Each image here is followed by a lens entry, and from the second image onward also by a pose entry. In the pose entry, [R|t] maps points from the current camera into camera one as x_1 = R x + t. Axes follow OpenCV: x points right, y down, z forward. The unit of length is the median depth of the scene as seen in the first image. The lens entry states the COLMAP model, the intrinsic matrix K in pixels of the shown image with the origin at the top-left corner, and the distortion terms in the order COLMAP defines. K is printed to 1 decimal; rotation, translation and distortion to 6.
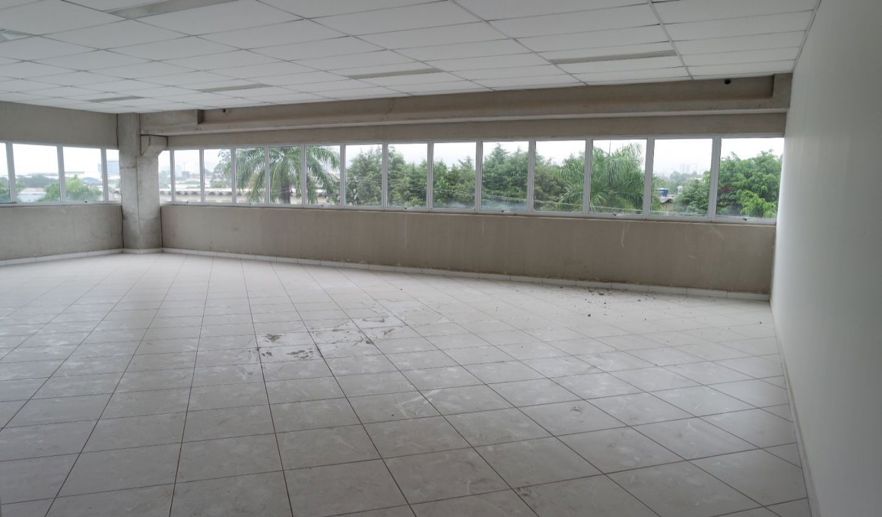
lens RADIAL K [[627.7, 0, 437.9], [0, 627.7, 272.7], [0, 0, 1]] dist [-0.130614, 0.130483]
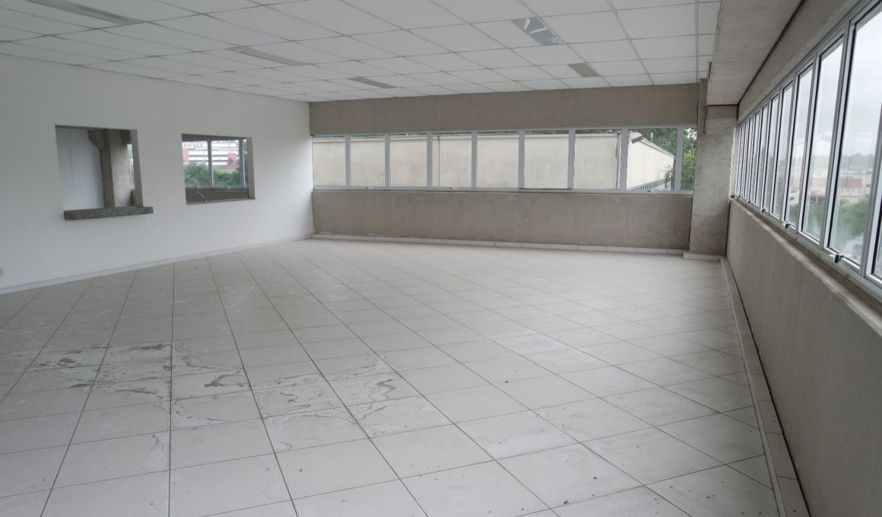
lens RADIAL K [[627.7, 0, 437.9], [0, 627.7, 272.7], [0, 0, 1]] dist [-0.130614, 0.130483]
pose [[0.063645, 0.148242, -0.986901, 0.569671], [-0.131337, 0.981549, 0.138968, -0.164655], [0.989293, 0.120772, 0.081940, 1.248824]]
